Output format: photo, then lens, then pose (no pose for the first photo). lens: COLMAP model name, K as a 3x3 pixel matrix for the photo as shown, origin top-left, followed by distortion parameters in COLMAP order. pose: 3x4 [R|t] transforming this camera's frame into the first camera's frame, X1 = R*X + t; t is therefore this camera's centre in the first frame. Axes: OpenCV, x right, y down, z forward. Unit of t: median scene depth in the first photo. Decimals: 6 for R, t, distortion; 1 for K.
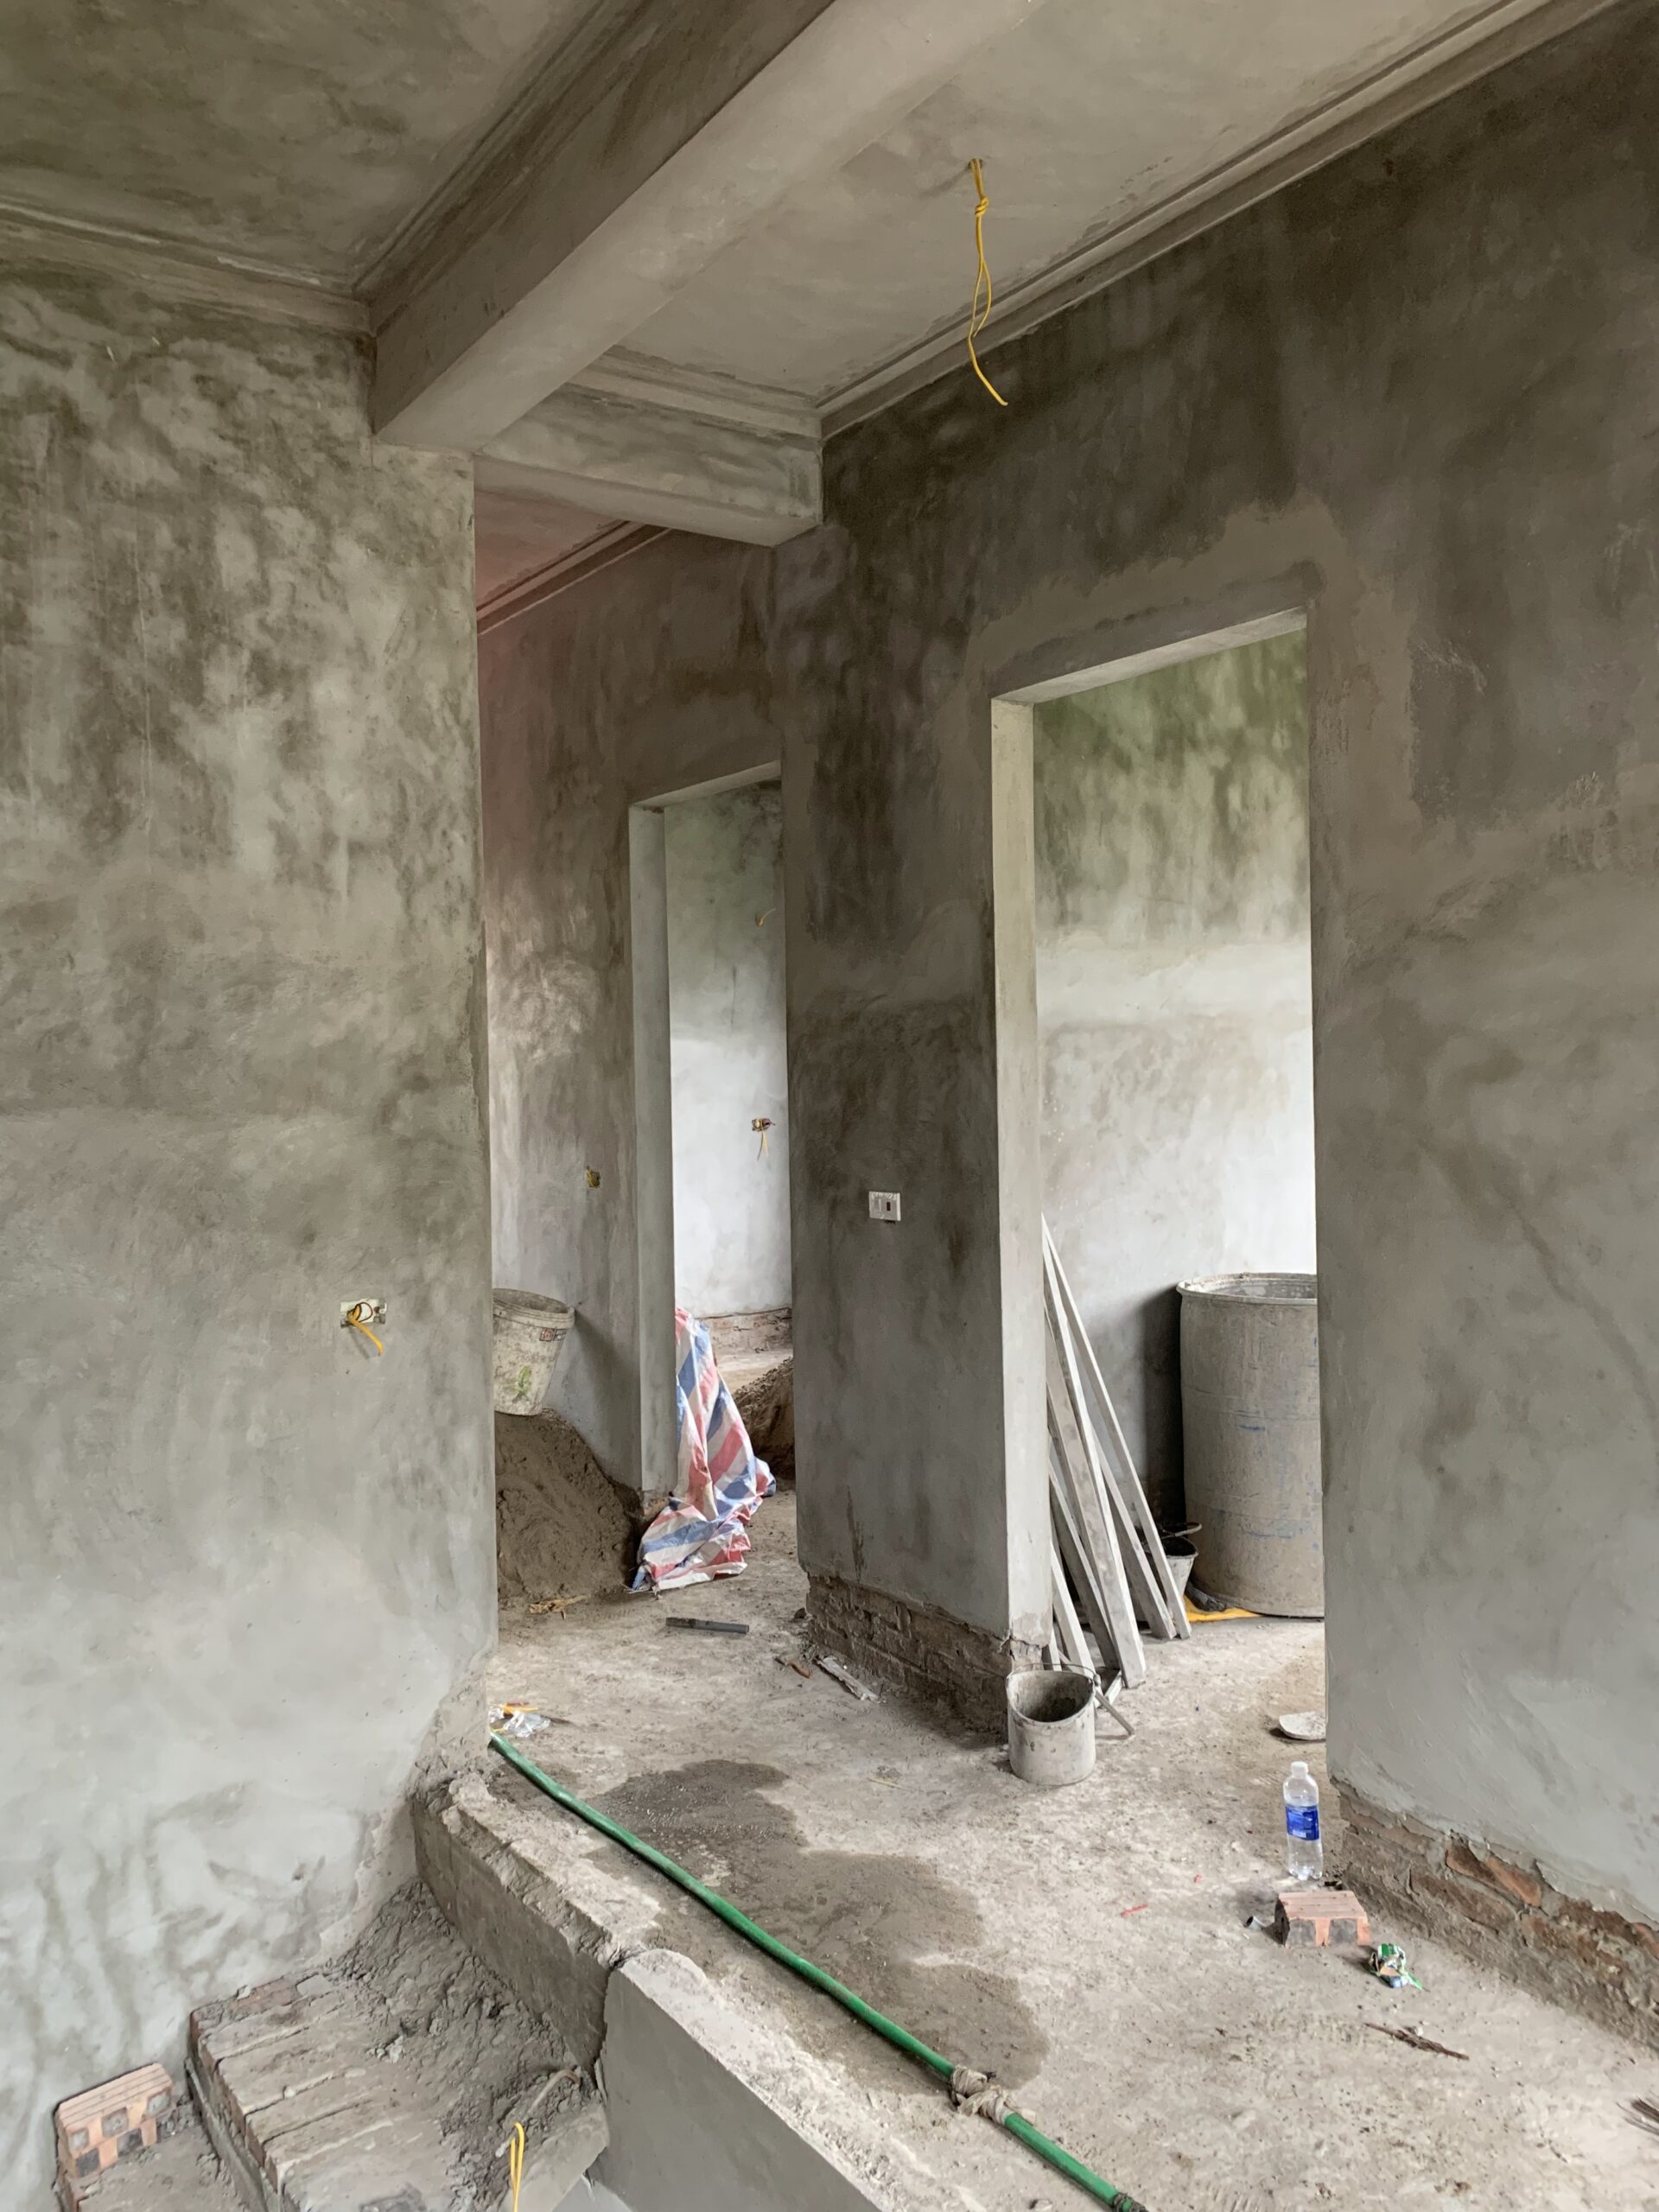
lens RADIAL K [[1695.9, 0, 833.2], [0, 1695.9, 1087.4], [0, 0, 1]] dist [0.020668, -0.023979]
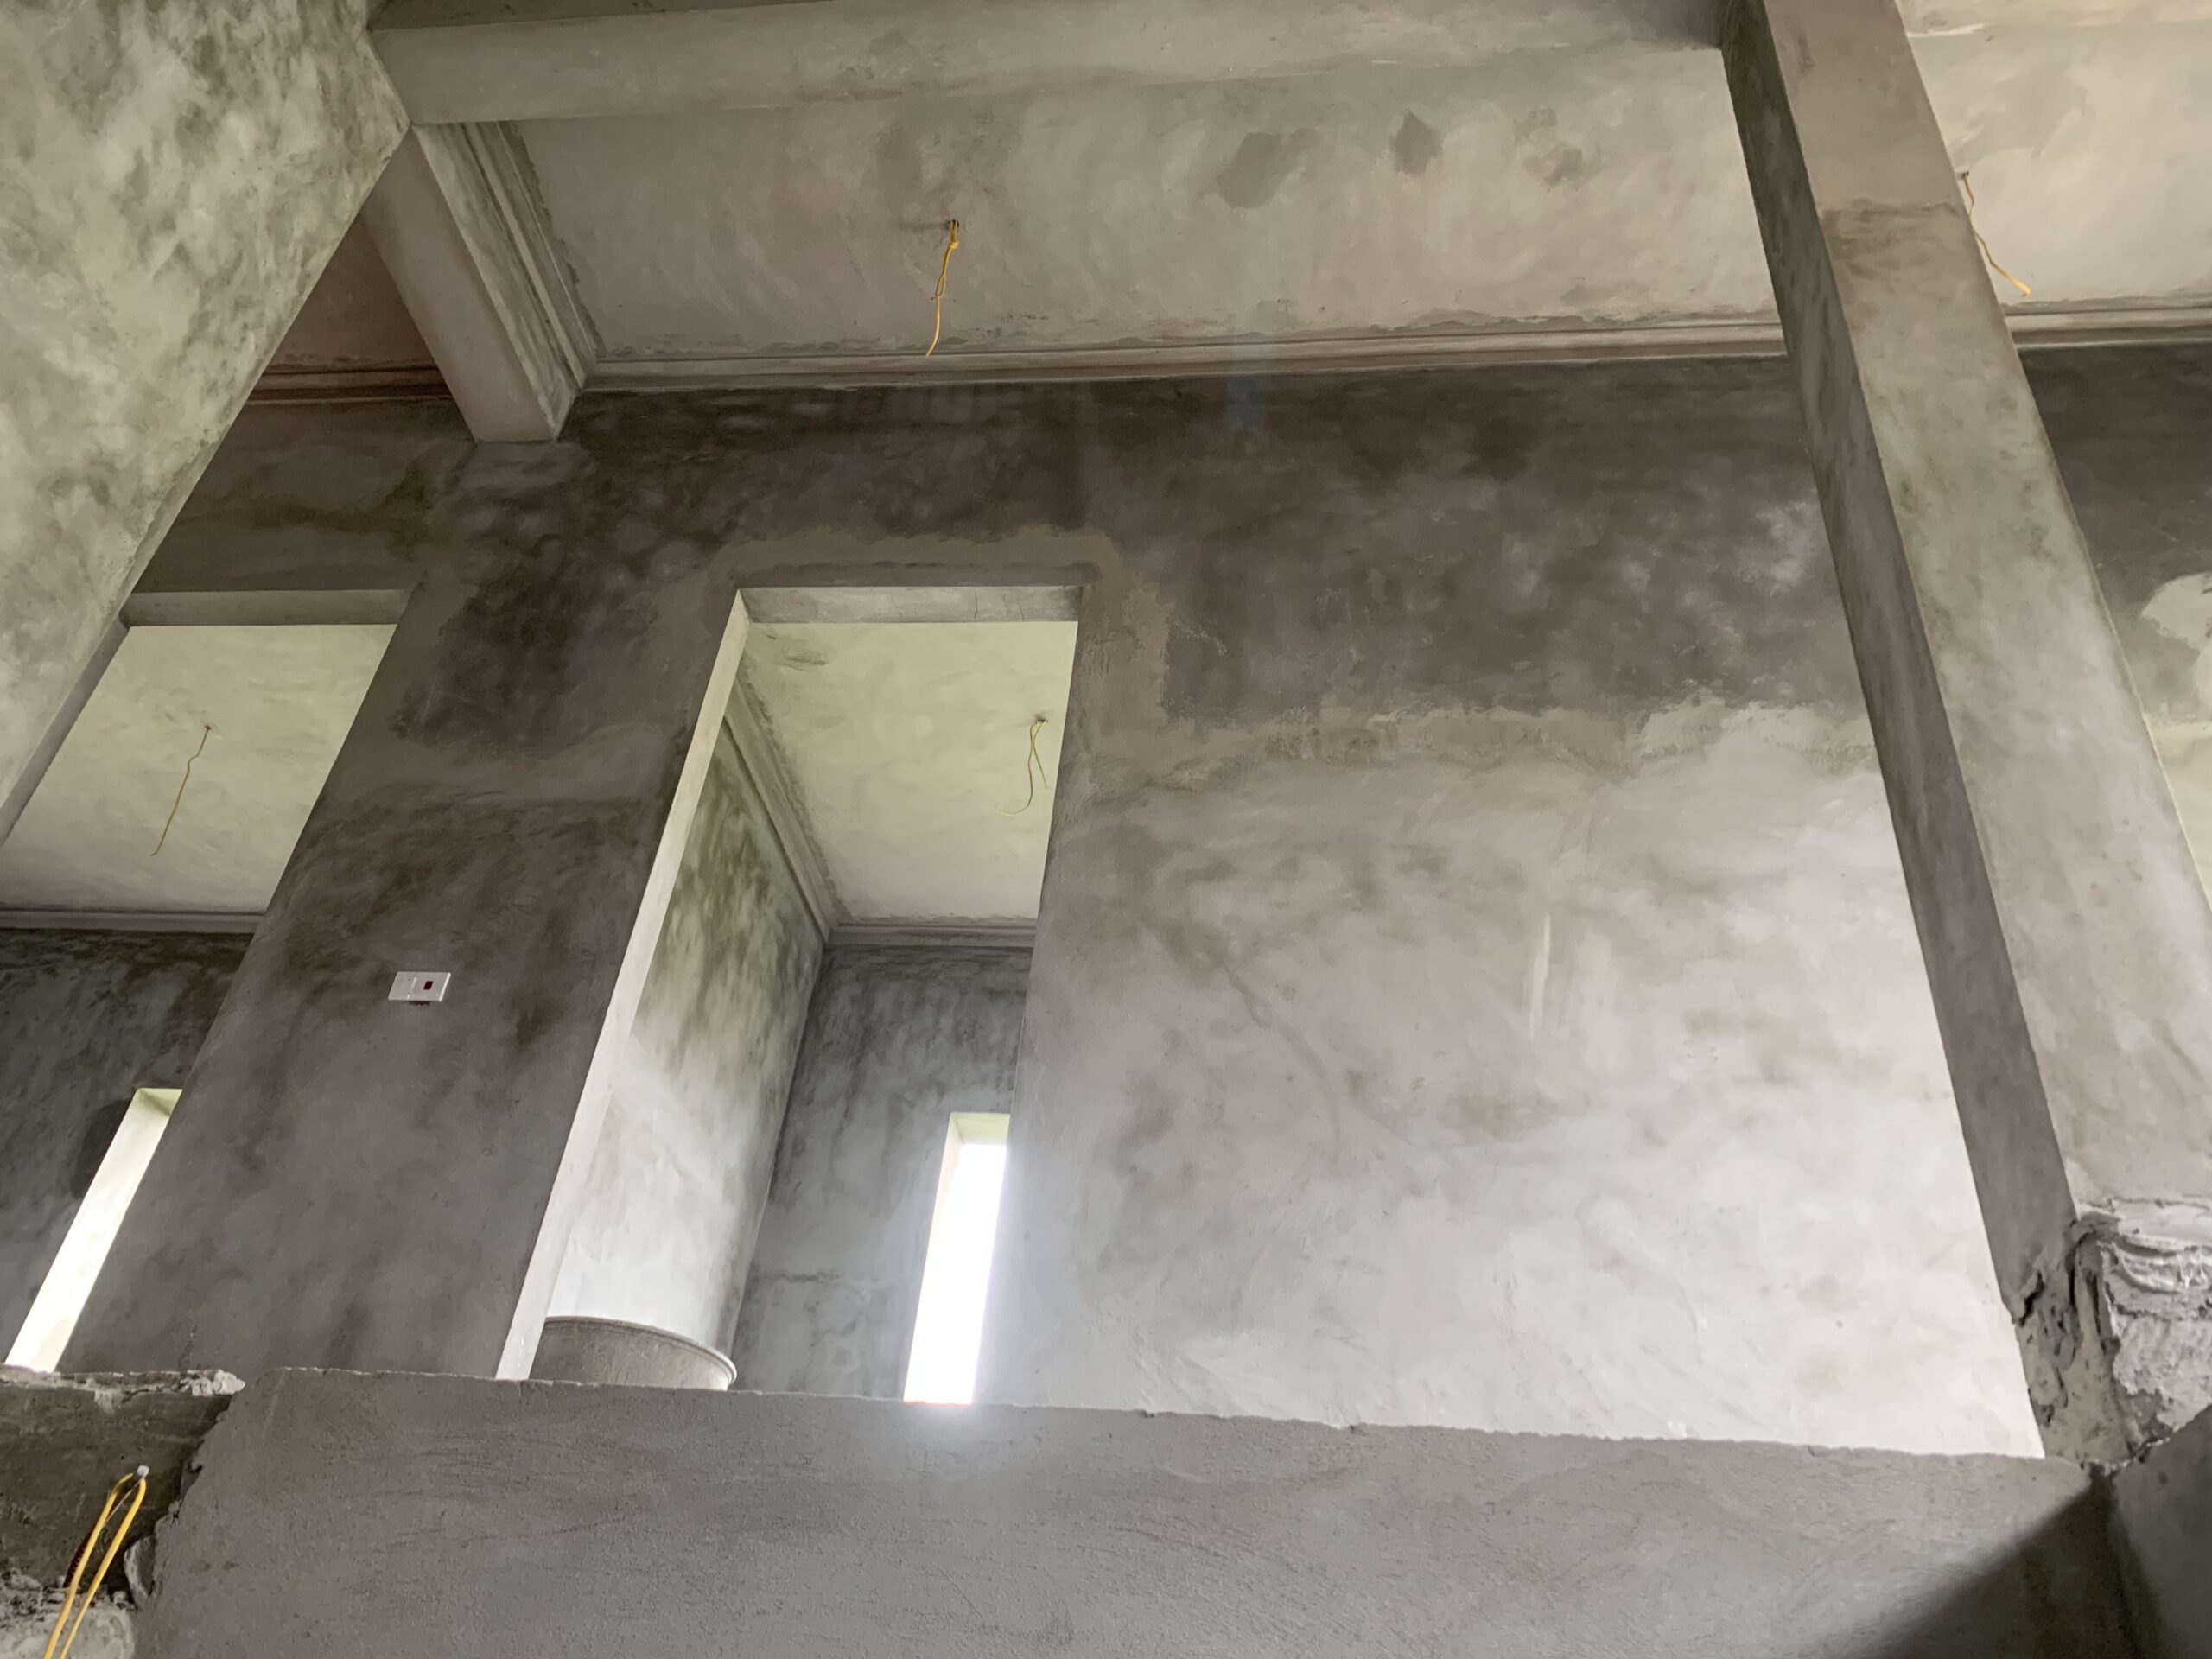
lens RADIAL K [[1695.9, 0, 1157.7], [0, 1695.9, 794.6], [0, 0, 1]] dist [0.020668, -0.023979]
pose [[0.635018, 0.513515, 0.577109, -0.330613], [-0.070998, 0.782703, -0.618332, 0.591416], [-0.769228, 0.351679, 0.533489, 0.251681]]
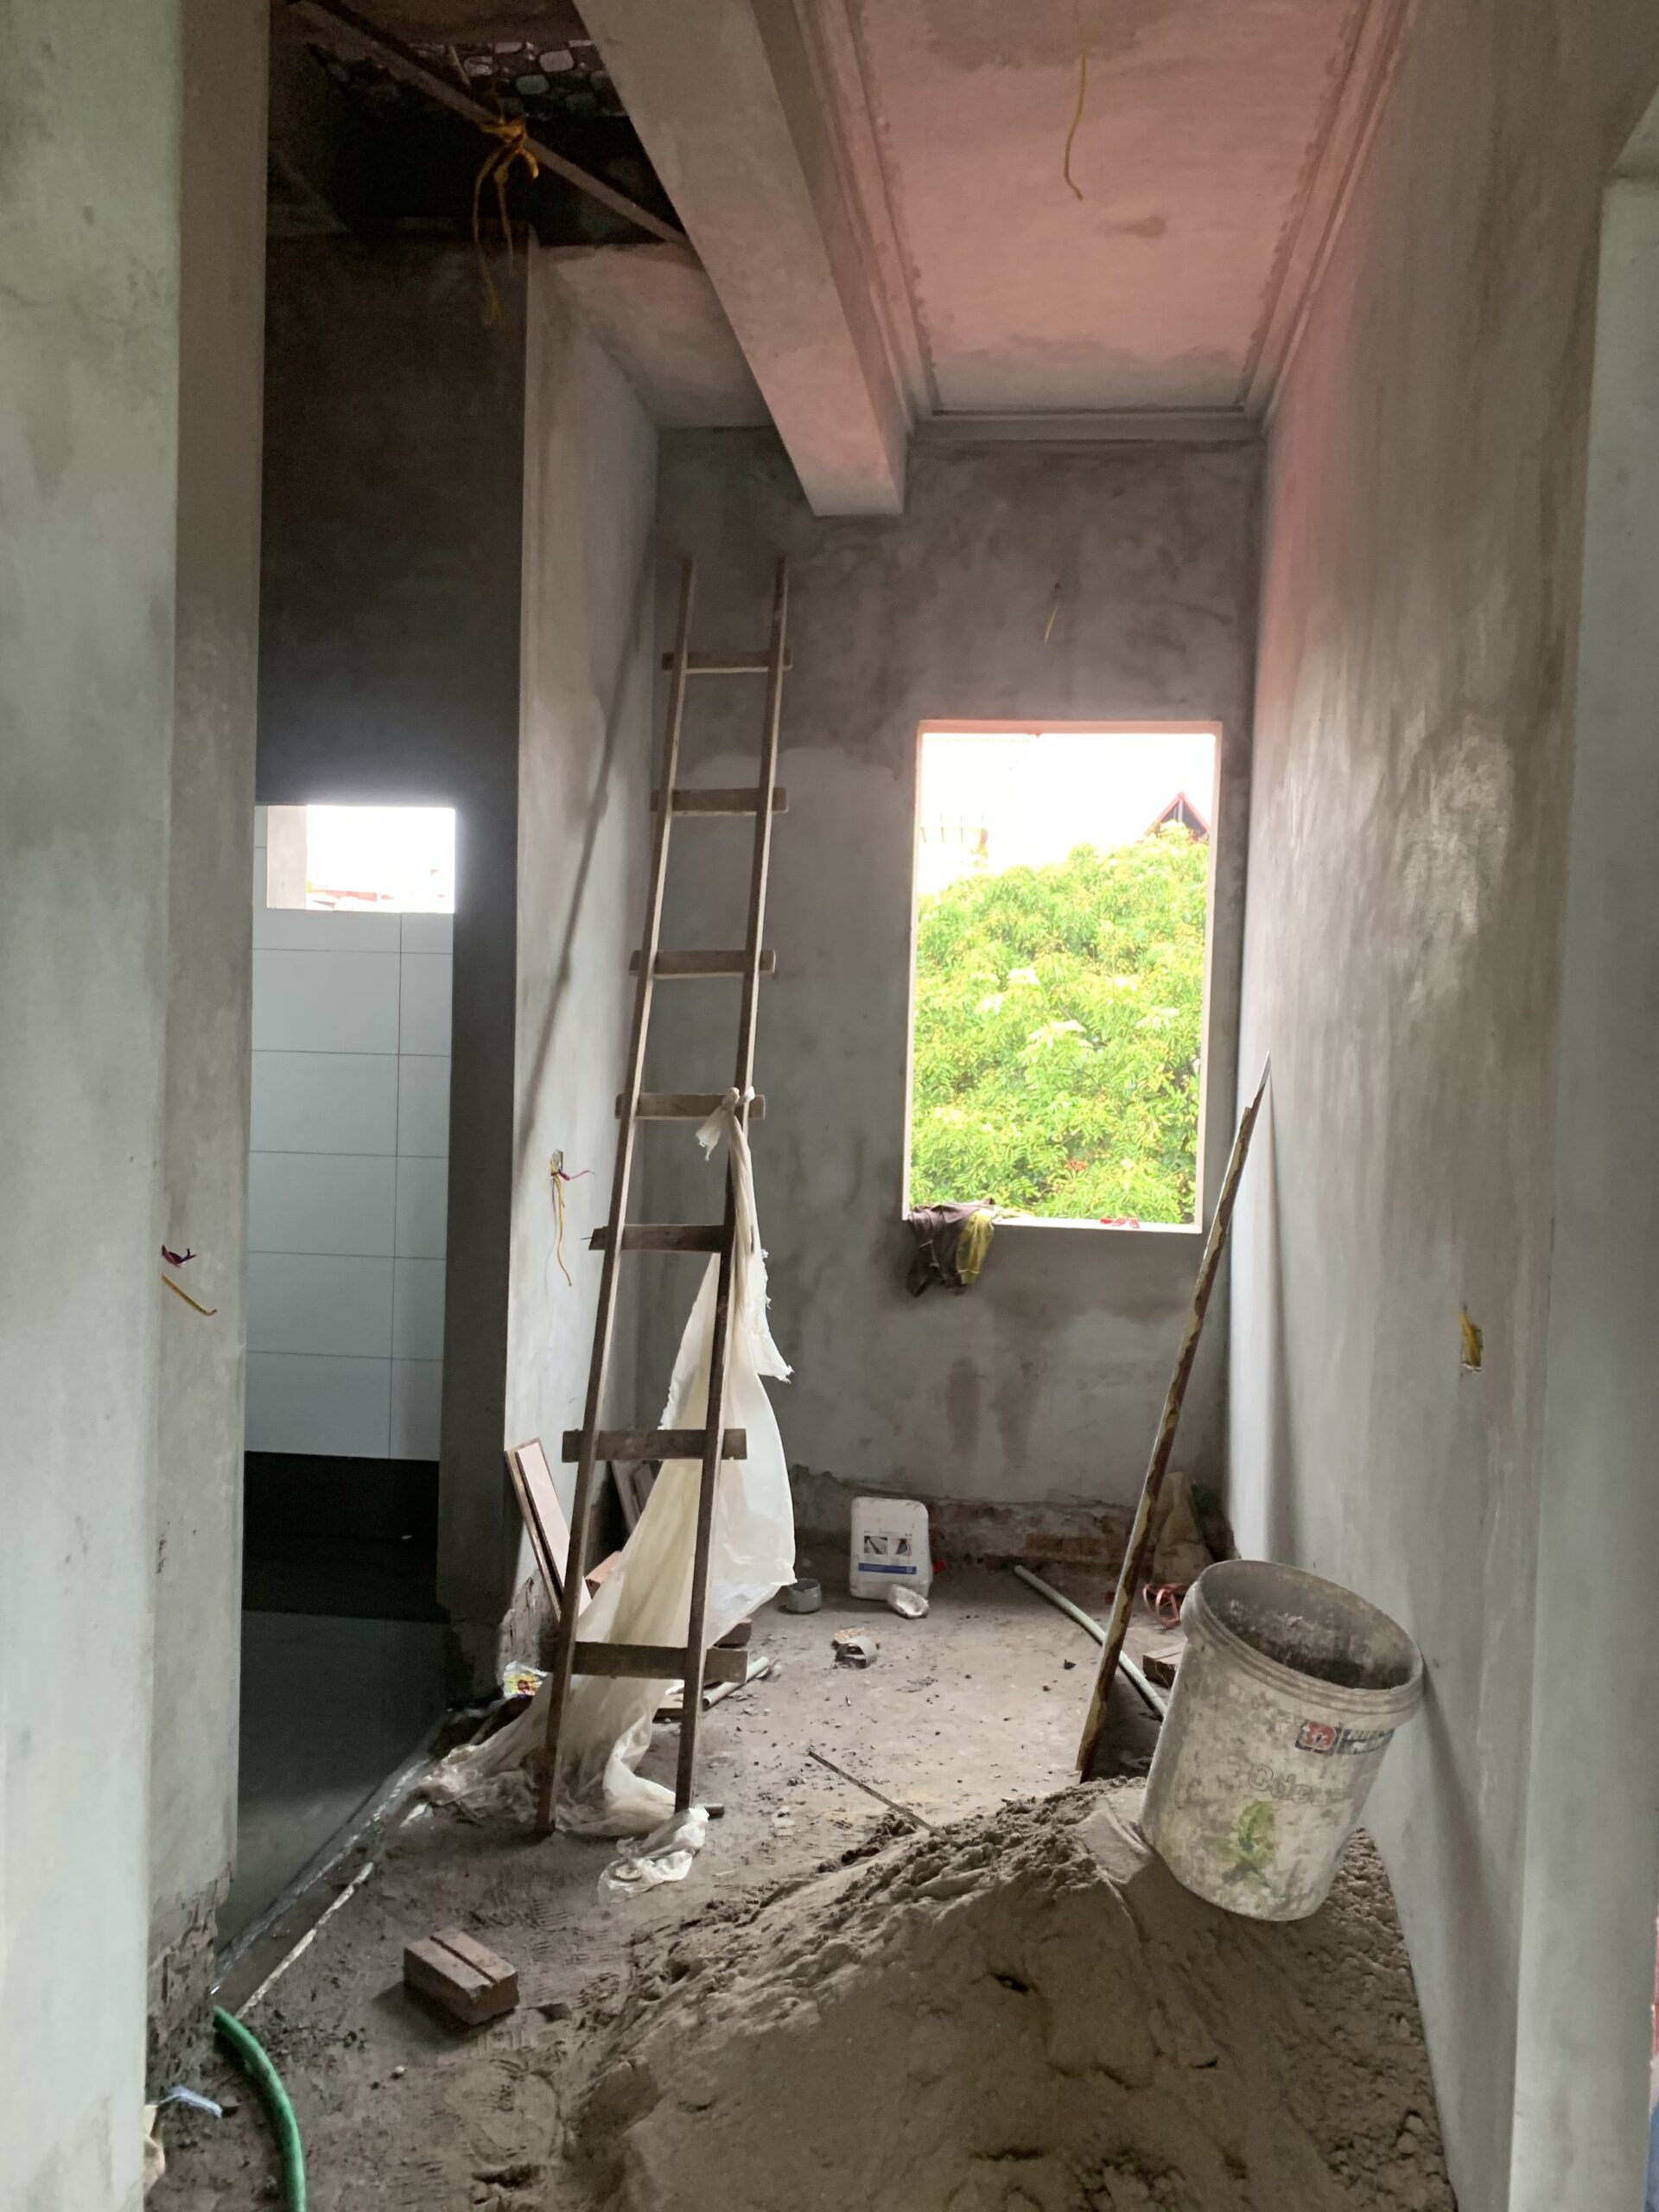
lens RADIAL K [[1695.9, 0, 859.4], [0, 1695.9, 1075.2], [0, 0, 1]] dist [0.020668, -0.023979]
pose [[0.747604, 0.066355, -0.660822, -0.009285], [-0.056979, 0.997736, 0.035724, -0.011344], [0.661696, 0.010946, 0.749692, 0.999560]]
